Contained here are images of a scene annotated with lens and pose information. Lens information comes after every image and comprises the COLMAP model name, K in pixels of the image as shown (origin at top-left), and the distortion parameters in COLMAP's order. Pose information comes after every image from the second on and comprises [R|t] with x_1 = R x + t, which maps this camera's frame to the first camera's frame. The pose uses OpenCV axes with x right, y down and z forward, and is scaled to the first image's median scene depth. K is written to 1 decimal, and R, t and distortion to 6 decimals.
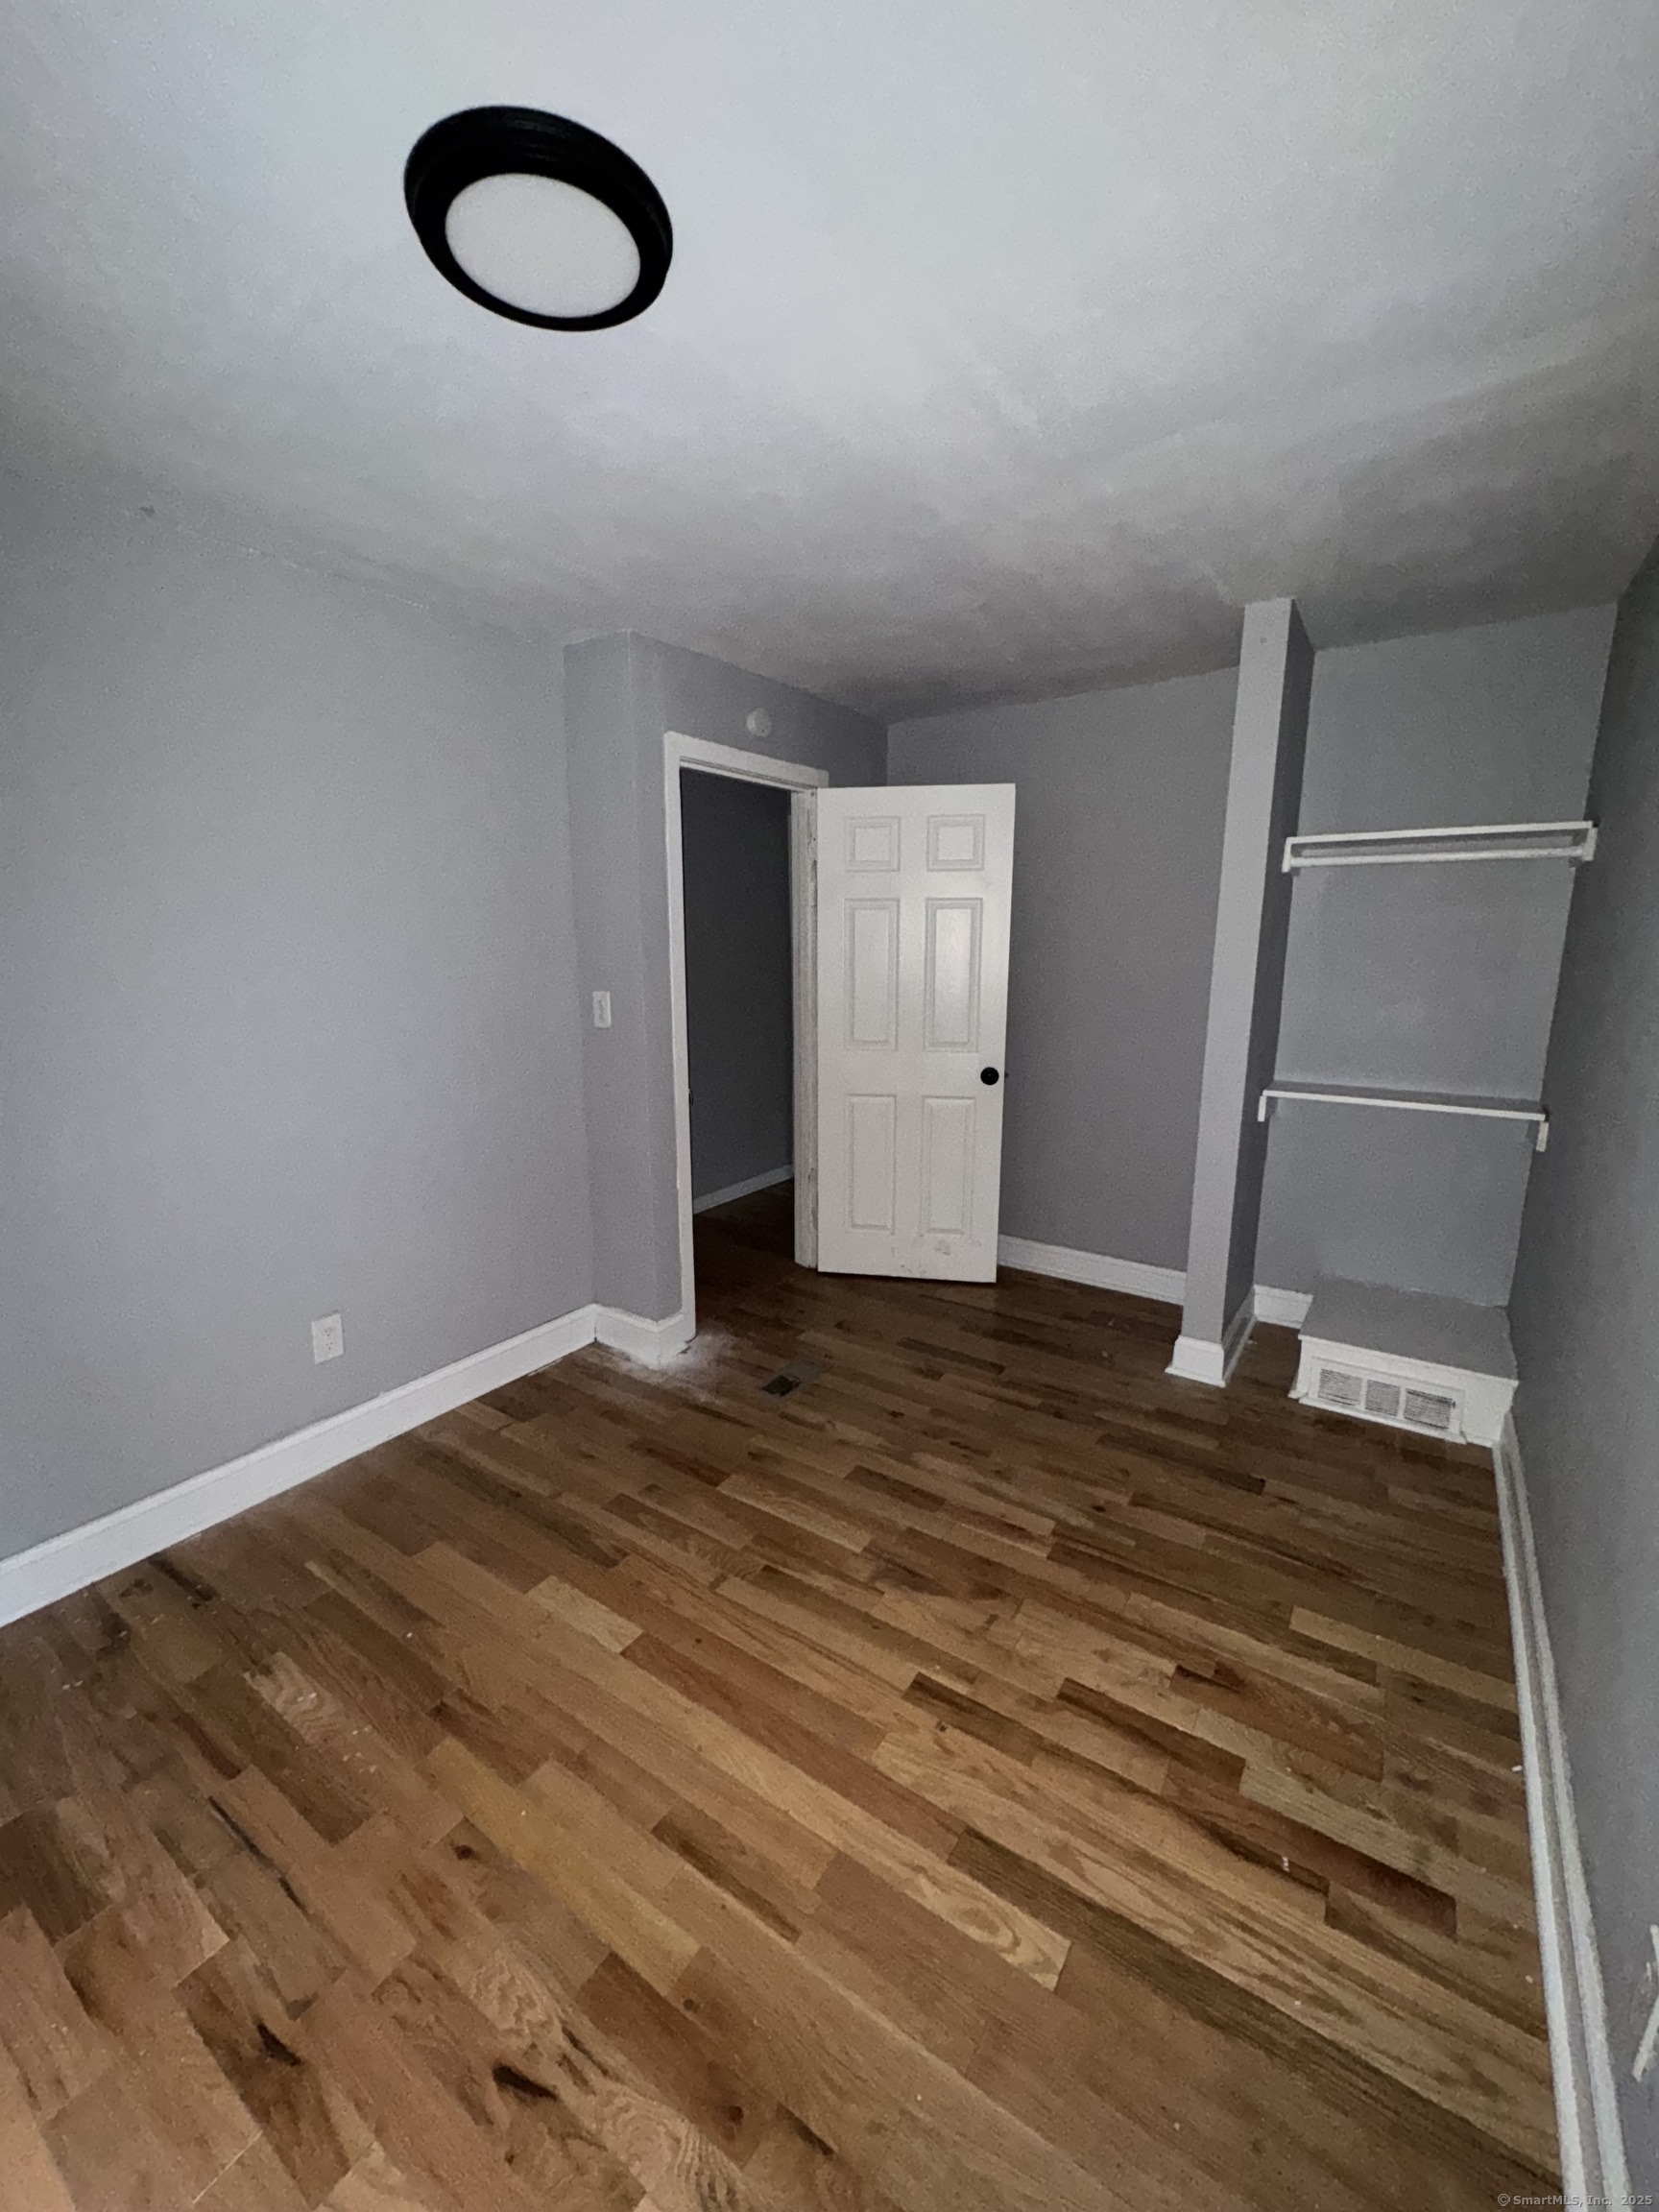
lens RADIAL K [[886.0, 0, 830.2], [0, 886.0, 1111.8], [0, 0, 1]] dist [0.000755, -0.000117]
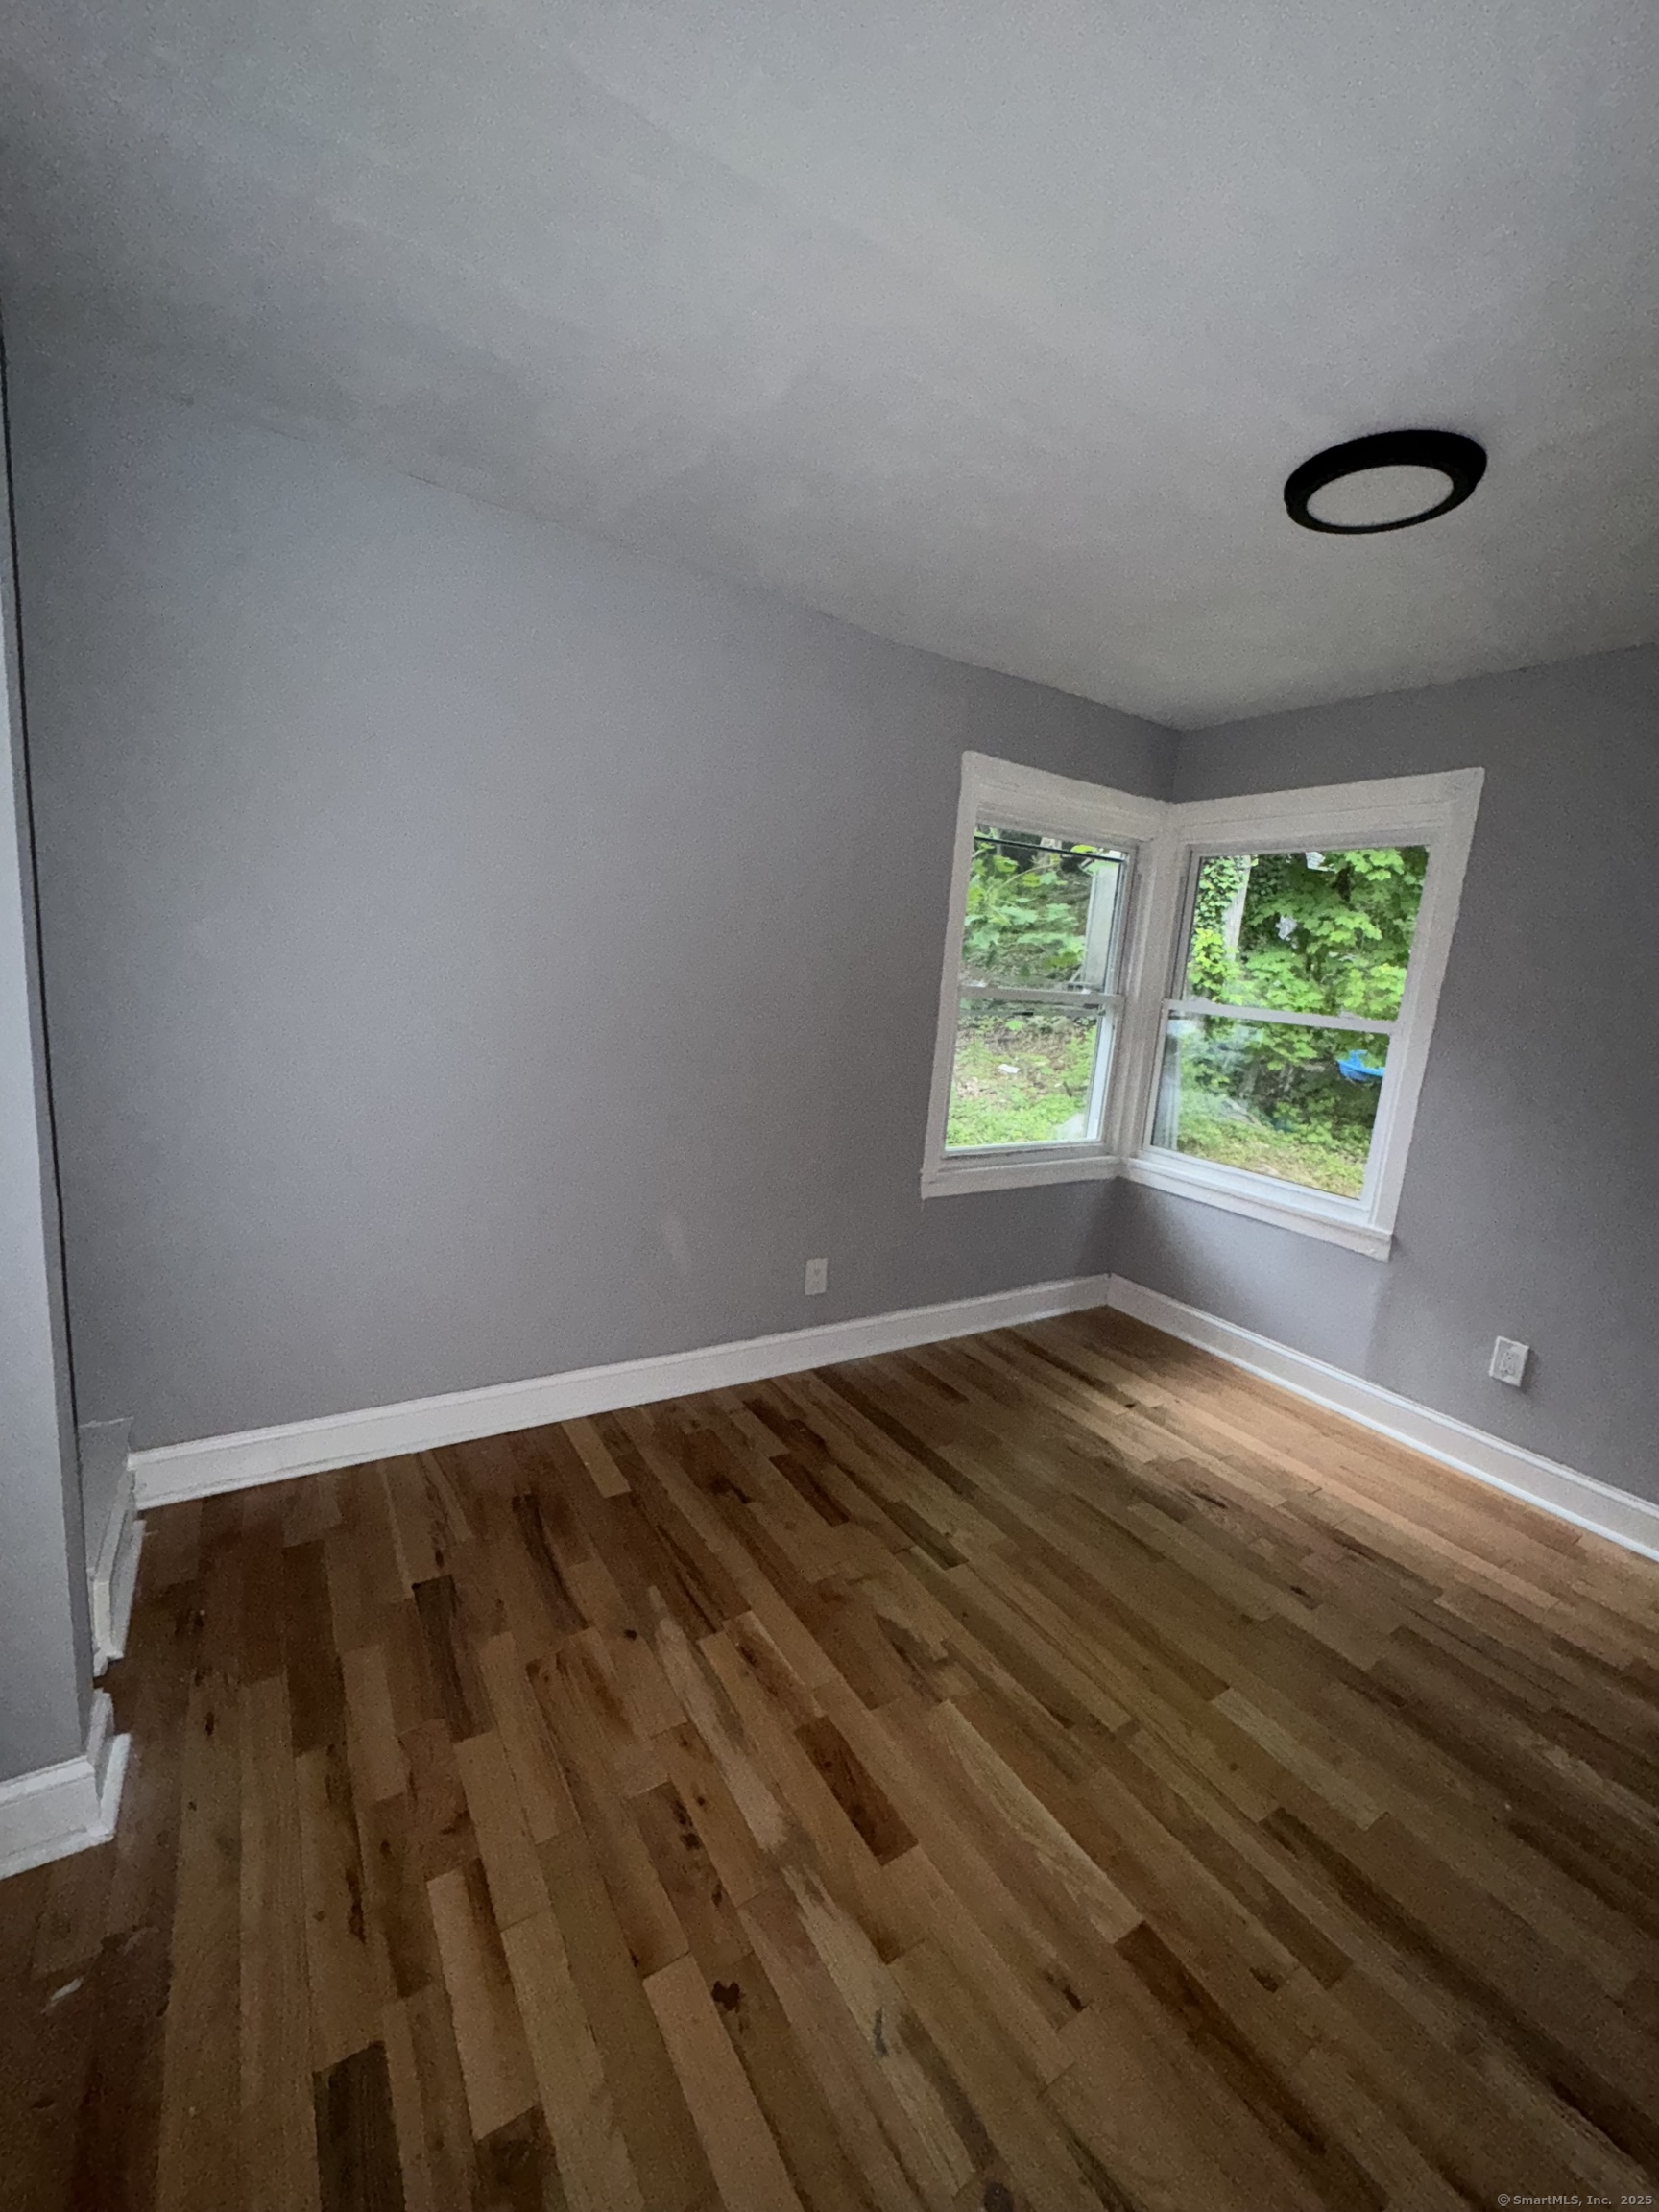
lens RADIAL K [[886.0, 0, 830.2], [0, 886.0, 1111.8], [0, 0, 1]] dist [0.000755, -0.000117]
pose [[-0.915878, -0.143189, 0.375053, -0.094670], [-0.001529, 0.935466, 0.353413, -0.288978], [-0.401454, 0.323110, -0.856992, 1.566826]]
